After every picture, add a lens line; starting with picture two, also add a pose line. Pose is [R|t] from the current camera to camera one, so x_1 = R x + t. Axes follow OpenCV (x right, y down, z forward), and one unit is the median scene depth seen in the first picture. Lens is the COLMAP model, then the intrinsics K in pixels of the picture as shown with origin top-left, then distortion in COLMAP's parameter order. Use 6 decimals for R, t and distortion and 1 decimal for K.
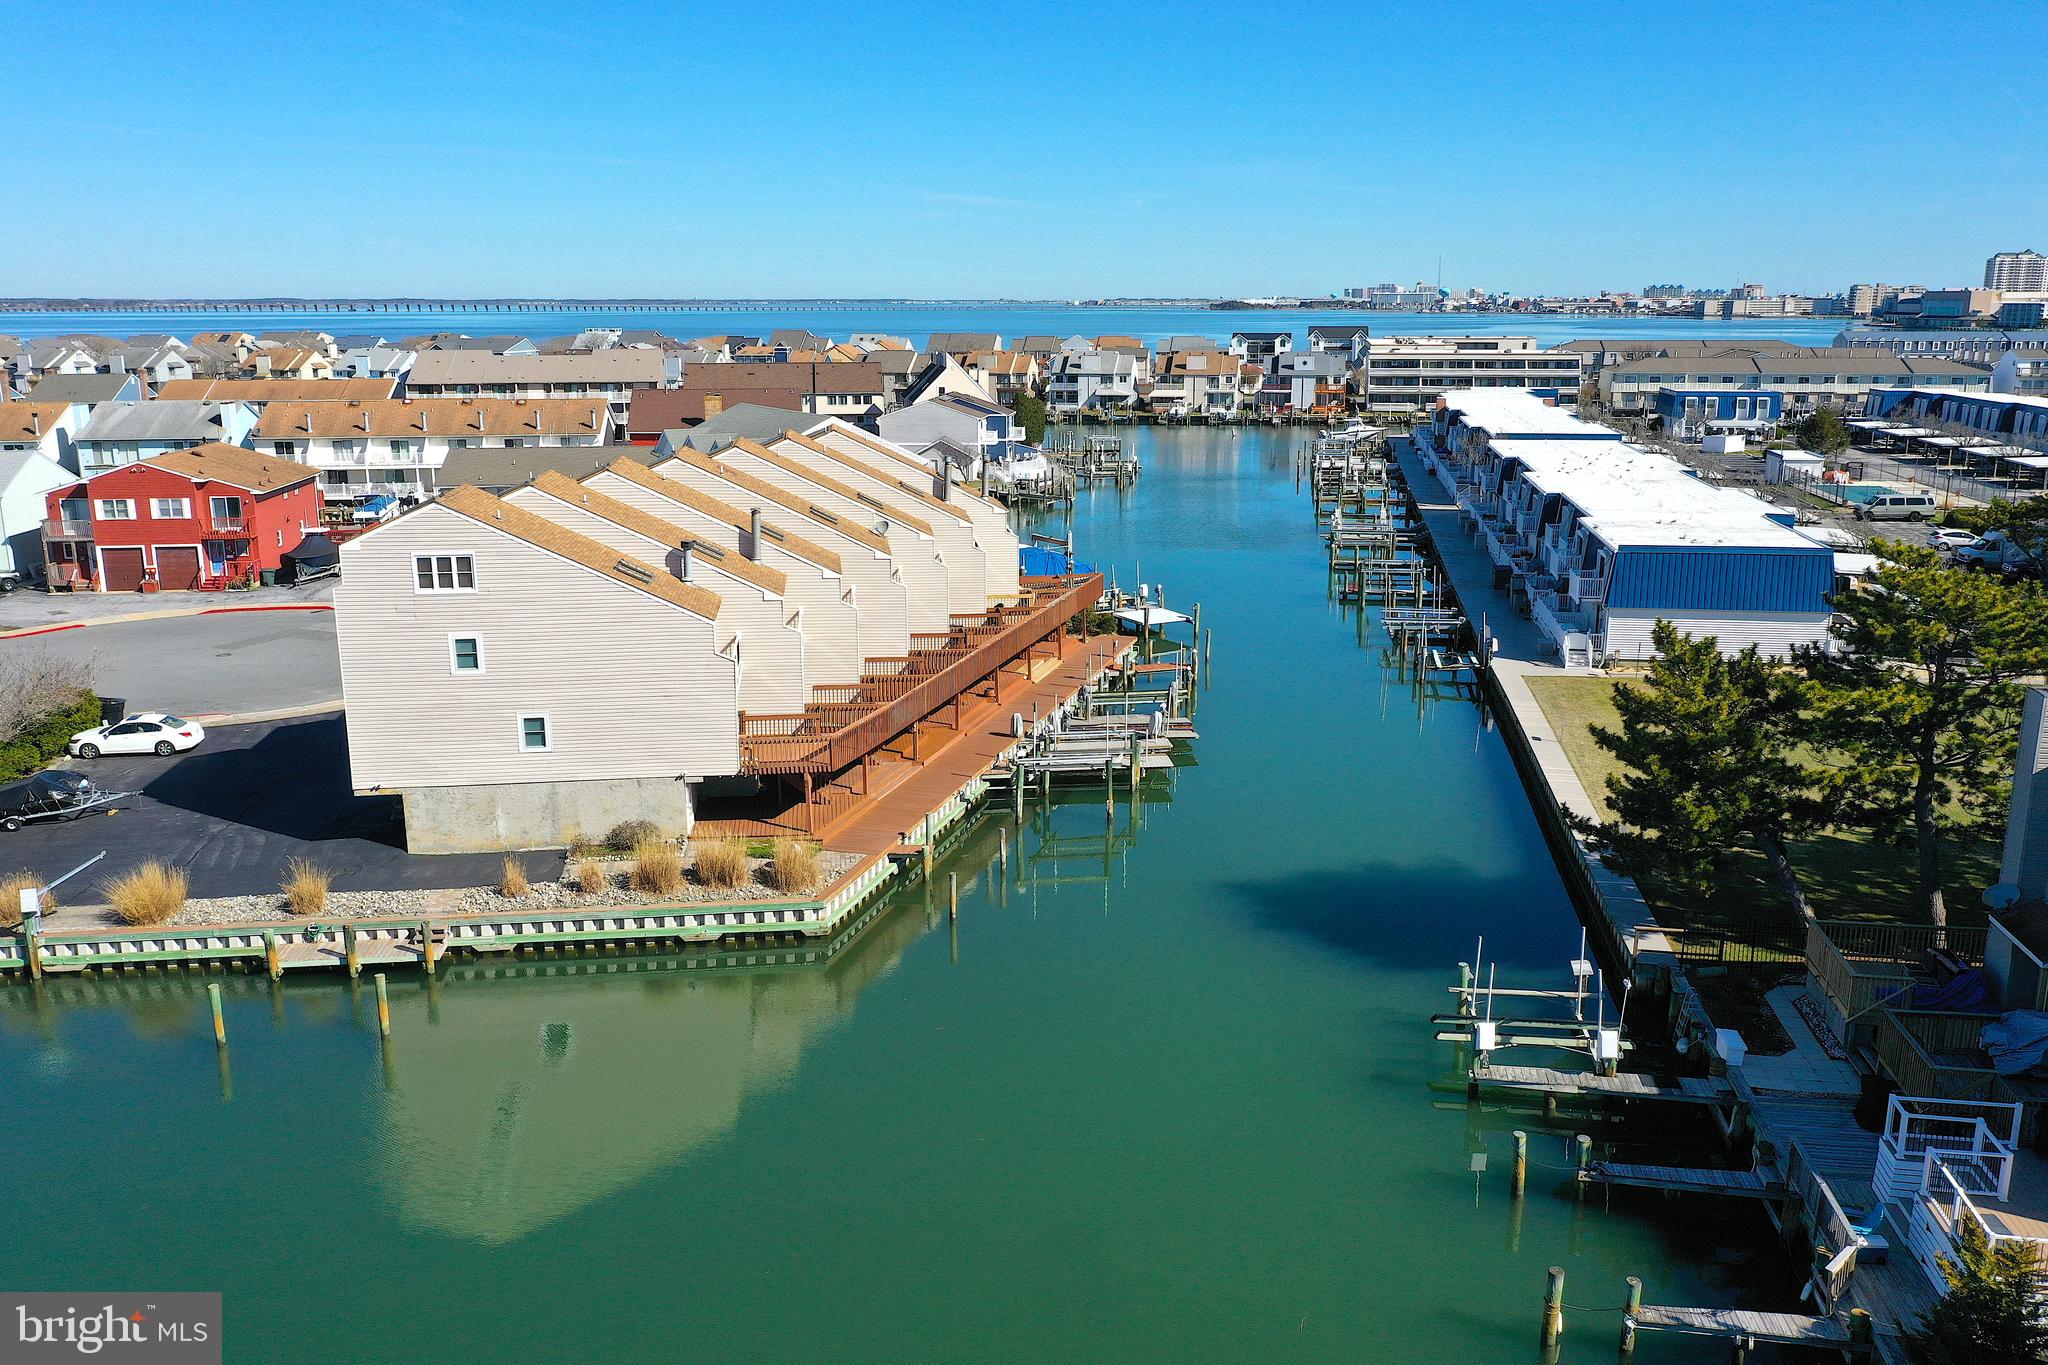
lens RADIAL K [[1626.4, 0, 1019.9], [0, 1626.4, 679.2], [0, 0, 1]] dist [-0.006816, -0.011236]
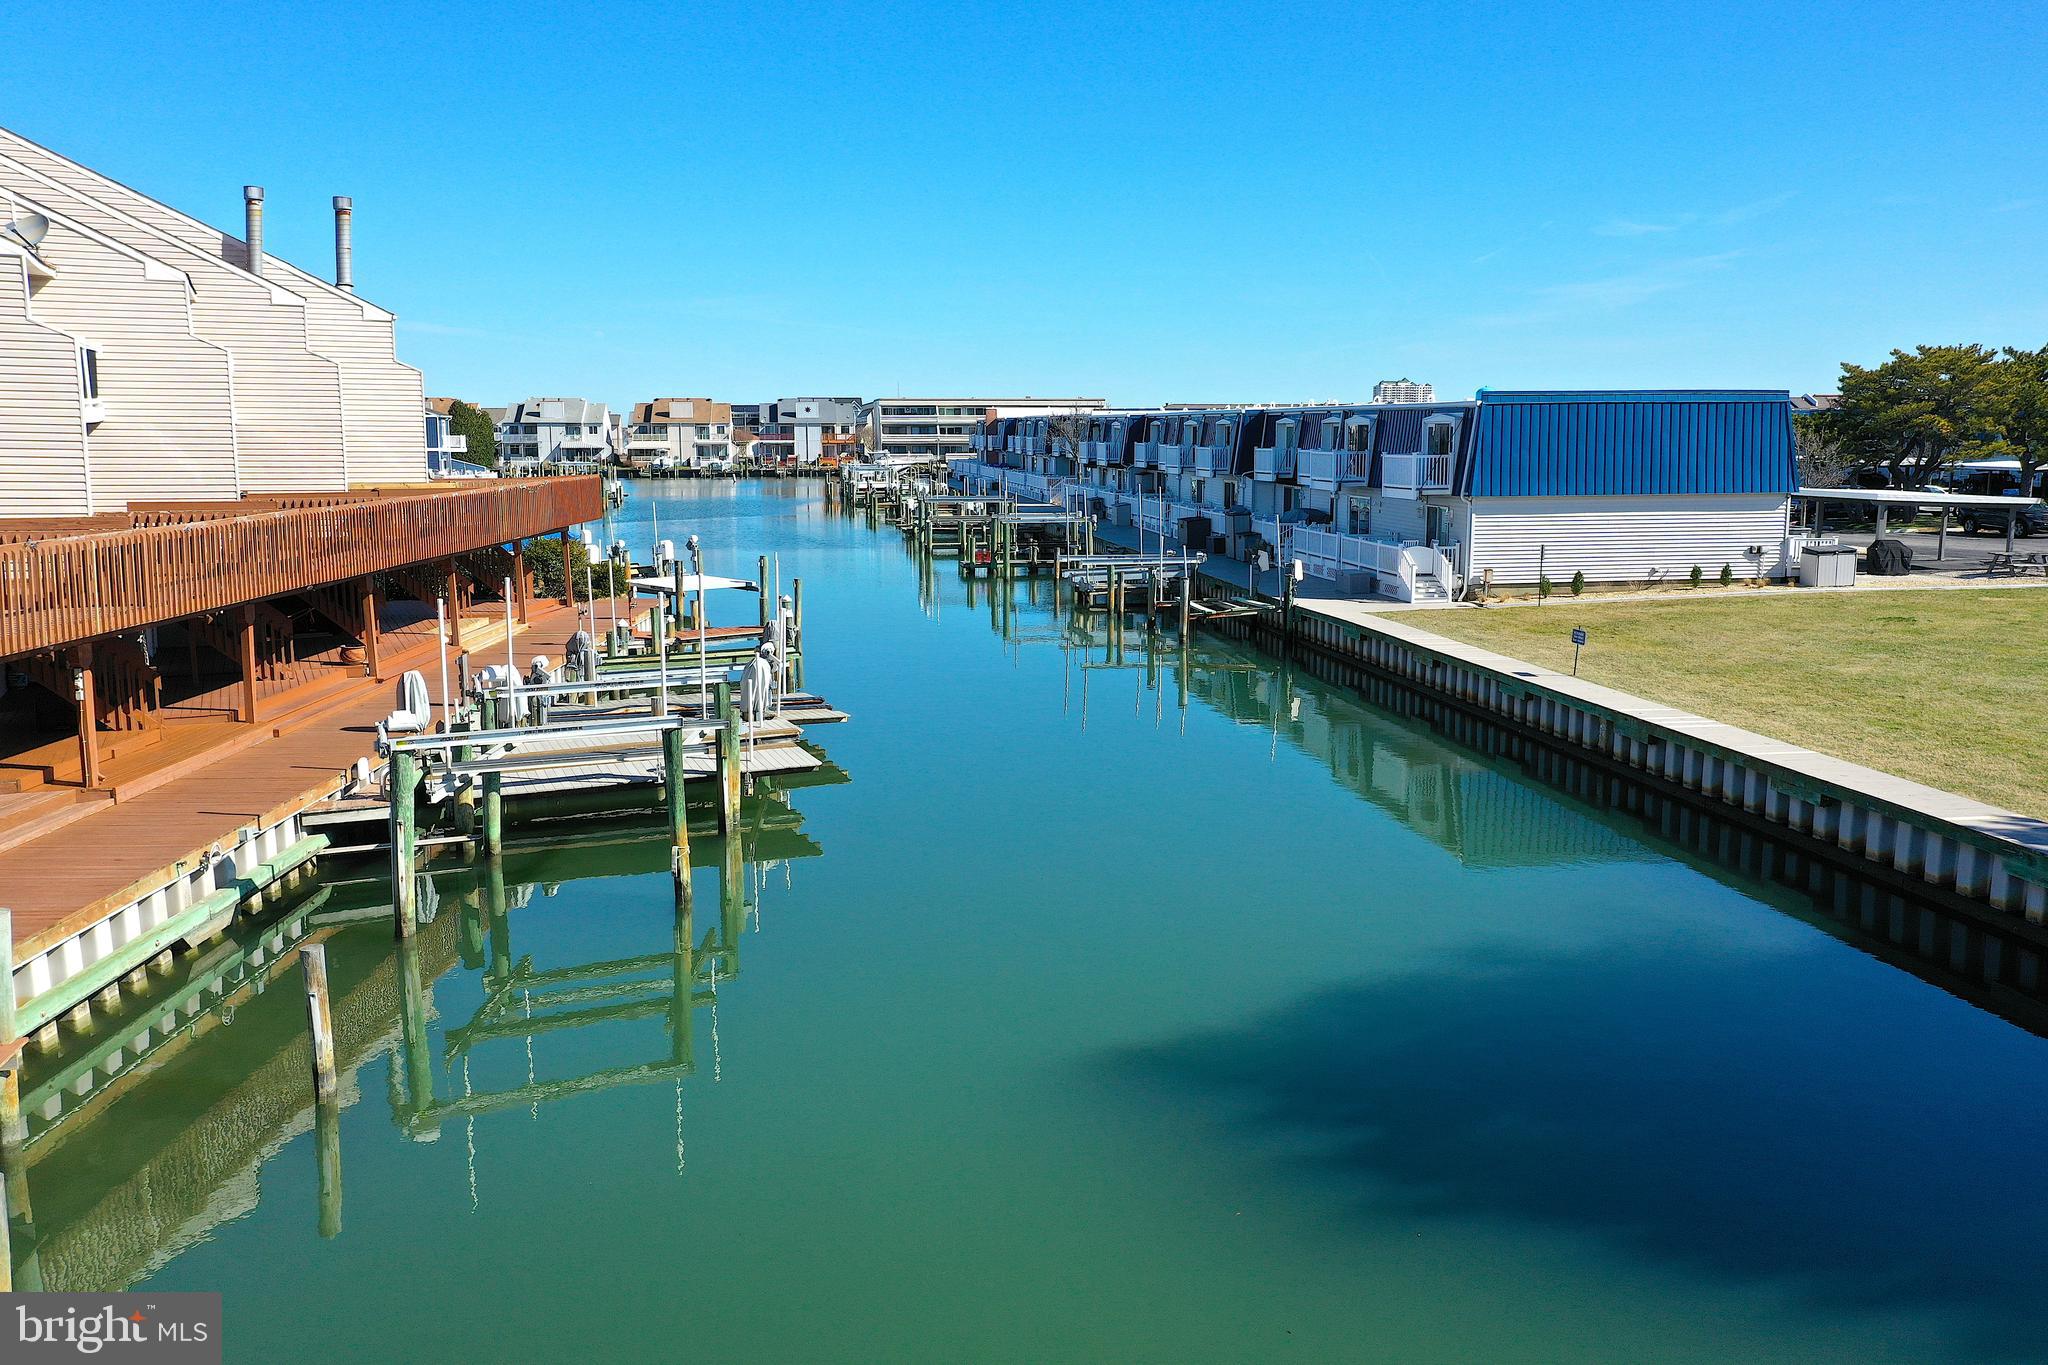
lens RADIAL K [[1626.4, 0, 1035.6], [0, 1626.4, 671.6], [0, 0, 1]] dist [-0.006816, -0.011236]
pose [[0.945723, -0.044362, 0.321933, 0.003841], [0.070771, 0.994977, -0.070795, 0.015947], [-0.317175, 0.089736, 0.944112, 0.151887]]
